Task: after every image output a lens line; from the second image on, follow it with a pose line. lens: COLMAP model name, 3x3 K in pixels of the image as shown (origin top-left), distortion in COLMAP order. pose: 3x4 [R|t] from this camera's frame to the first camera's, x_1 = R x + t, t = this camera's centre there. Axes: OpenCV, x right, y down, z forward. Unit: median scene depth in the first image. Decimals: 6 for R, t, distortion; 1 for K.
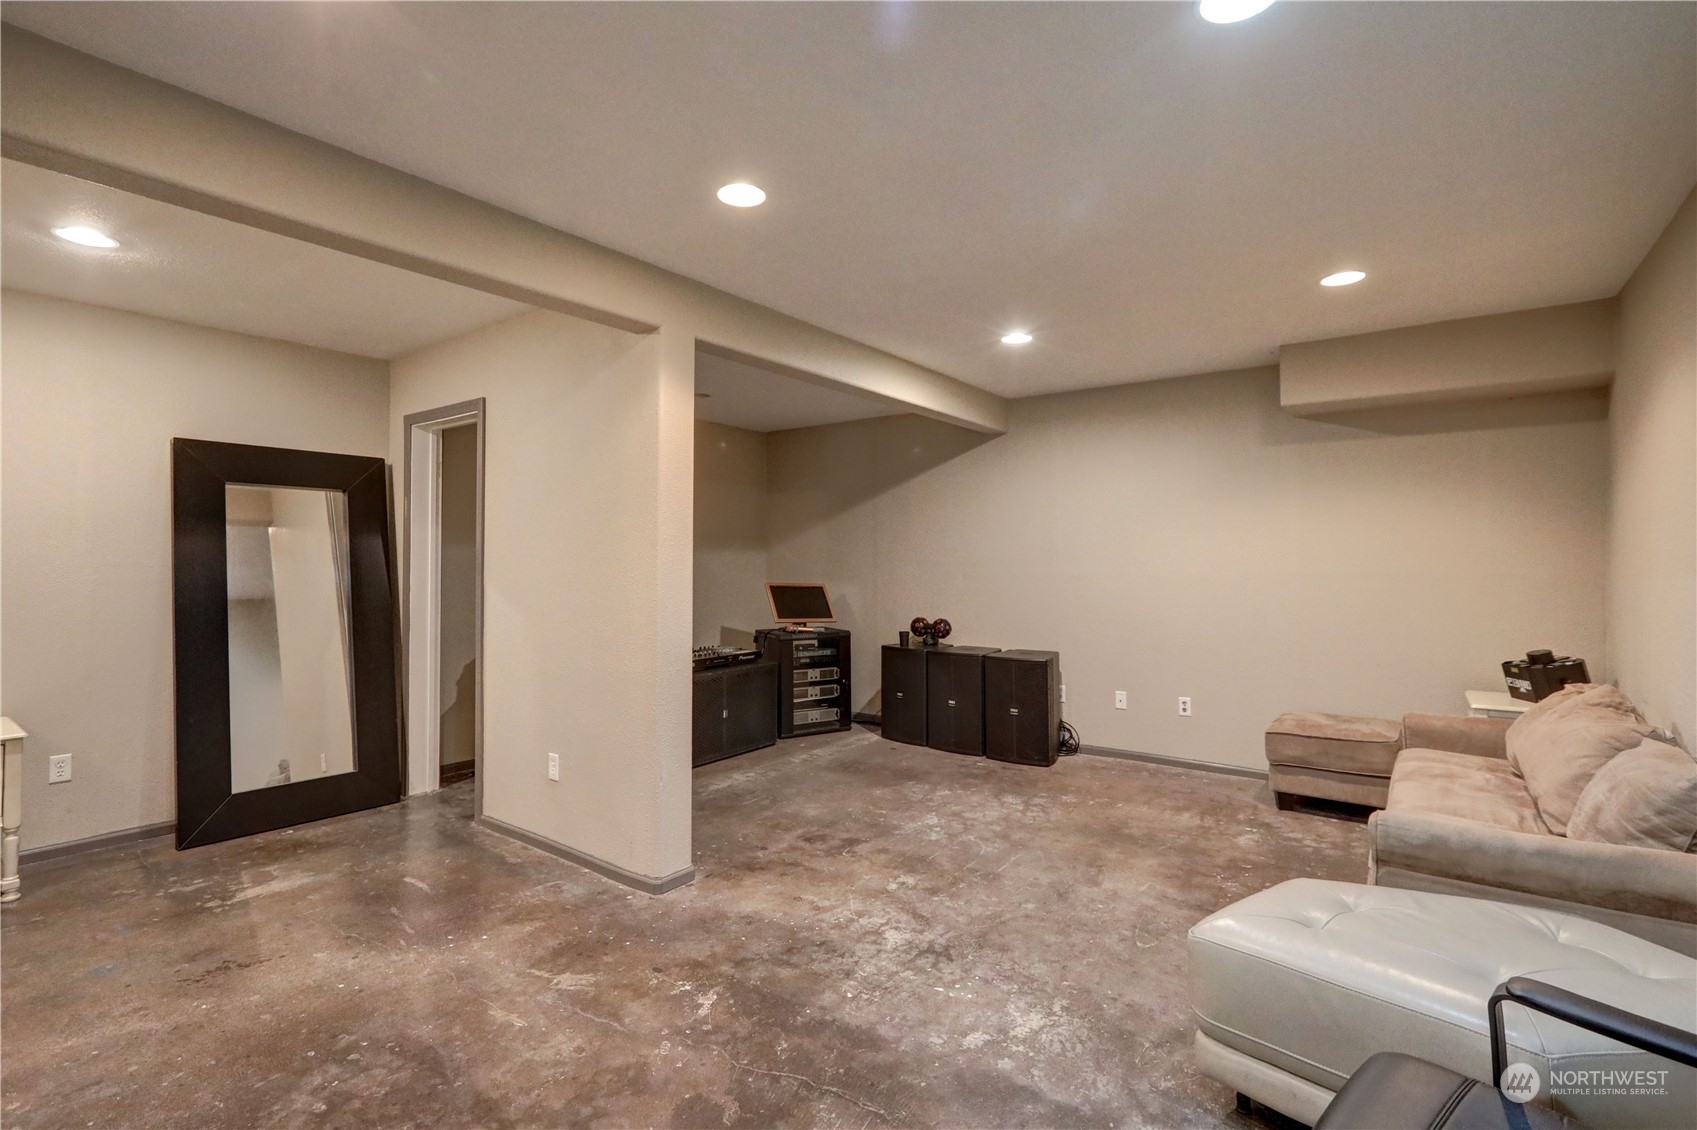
lens RADIAL K [[773.3, 0, 849.4], [0, 773.3, 568.9], [0, 0, 1]] dist [-0.001977, -0.000657]
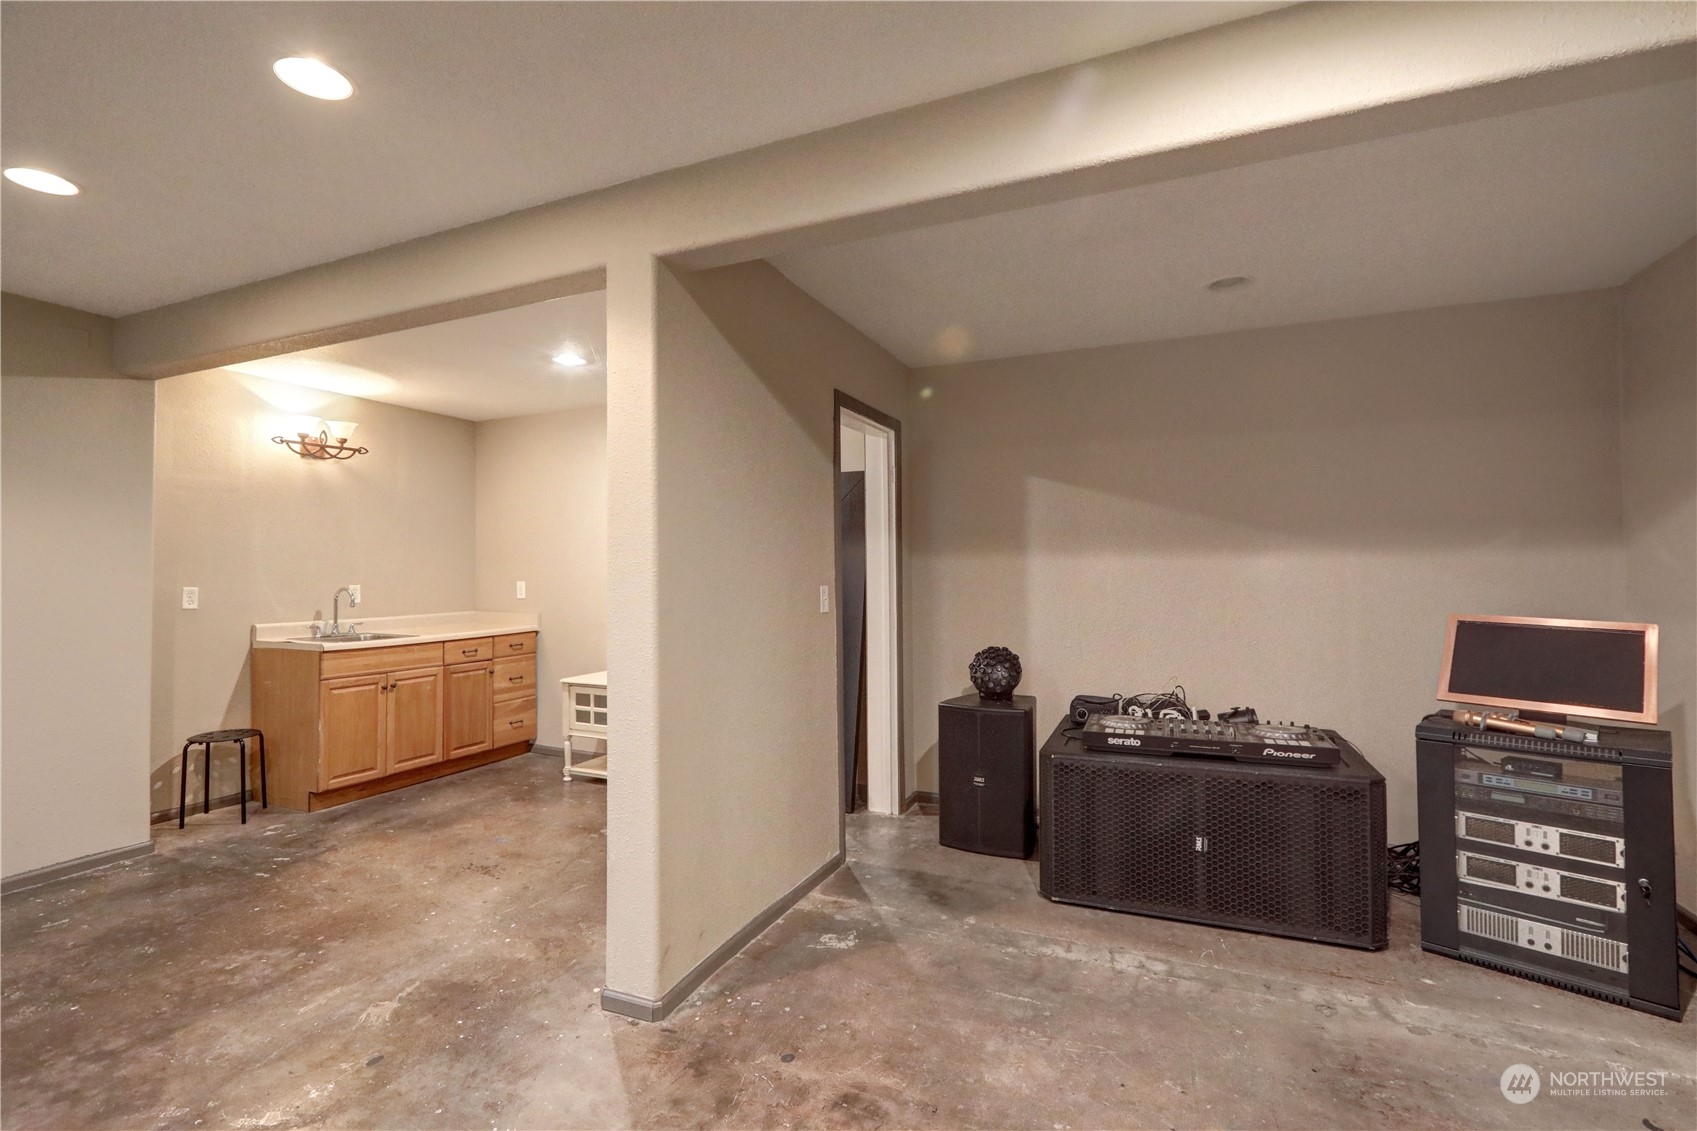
lens RADIAL K [[773.3, 0, 848.6], [0, 773.3, 559.5], [0, 0, 1]] dist [-0.001977, -0.000657]
pose [[0.228878, -0.022304, -0.973200, 0.480333], [-0.007880, 0.999662, -0.024764, -0.004496], [0.973423, 0.013337, 0.228625, 0.900066]]
